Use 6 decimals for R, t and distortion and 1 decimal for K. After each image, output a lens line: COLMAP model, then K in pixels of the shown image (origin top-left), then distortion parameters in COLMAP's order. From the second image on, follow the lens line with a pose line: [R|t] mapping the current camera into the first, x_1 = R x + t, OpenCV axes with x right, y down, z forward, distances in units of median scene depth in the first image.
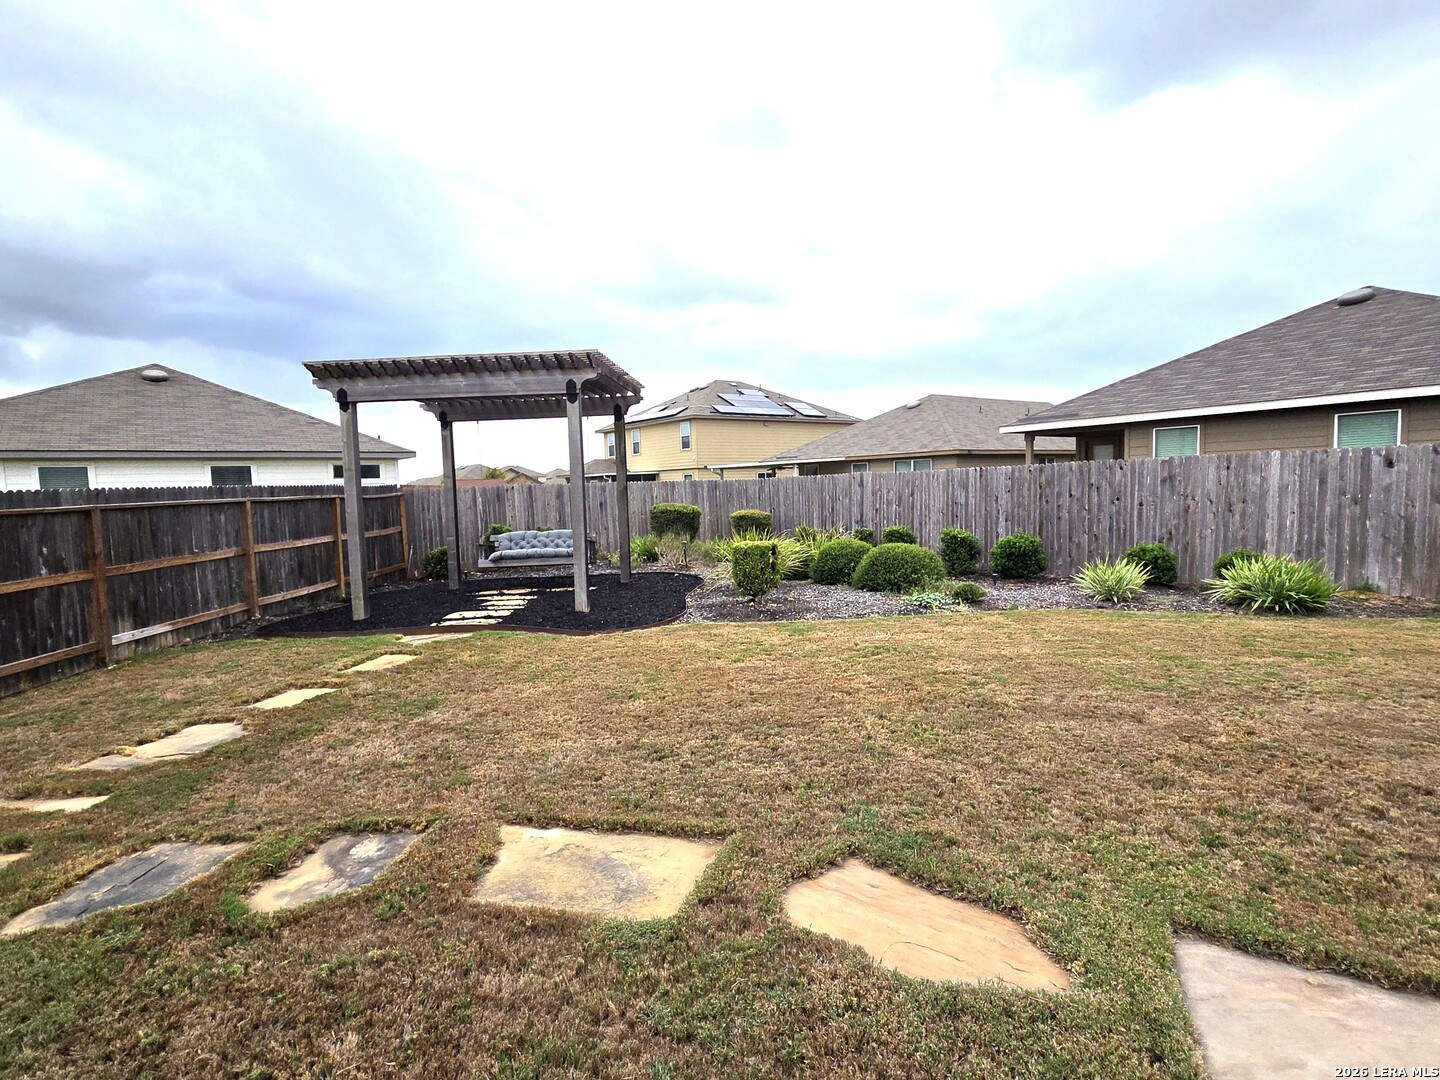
lens RADIAL K [[753.6, 0, 714.2], [0, 753.6, 542.1], [0, 0, 1]] dist [0.000461, 0.000598]
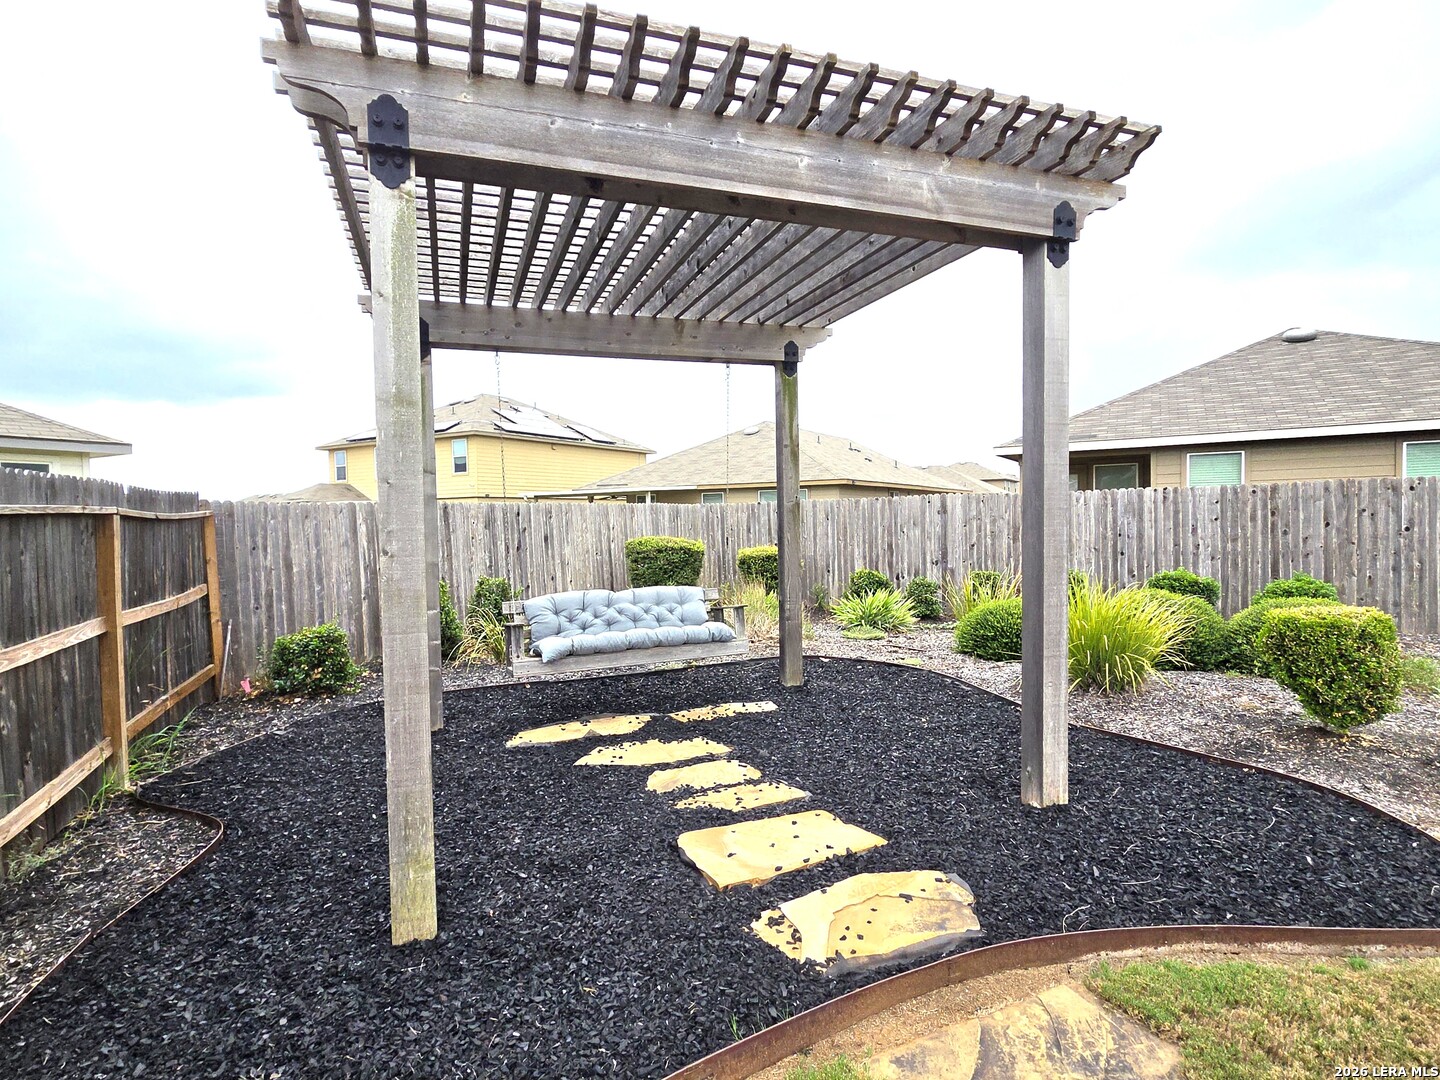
lens RADIAL K [[753.6, 0, 714.2], [0, 753.6, 542.1], [0, 0, 1]] dist [0.000461, 0.000598]
pose [[0.914527, -0.001111, 0.404524, -0.315079], [0.022034, 0.998649, -0.047070, -0.017988], [-0.403925, 0.051960, 0.913315, 0.452844]]
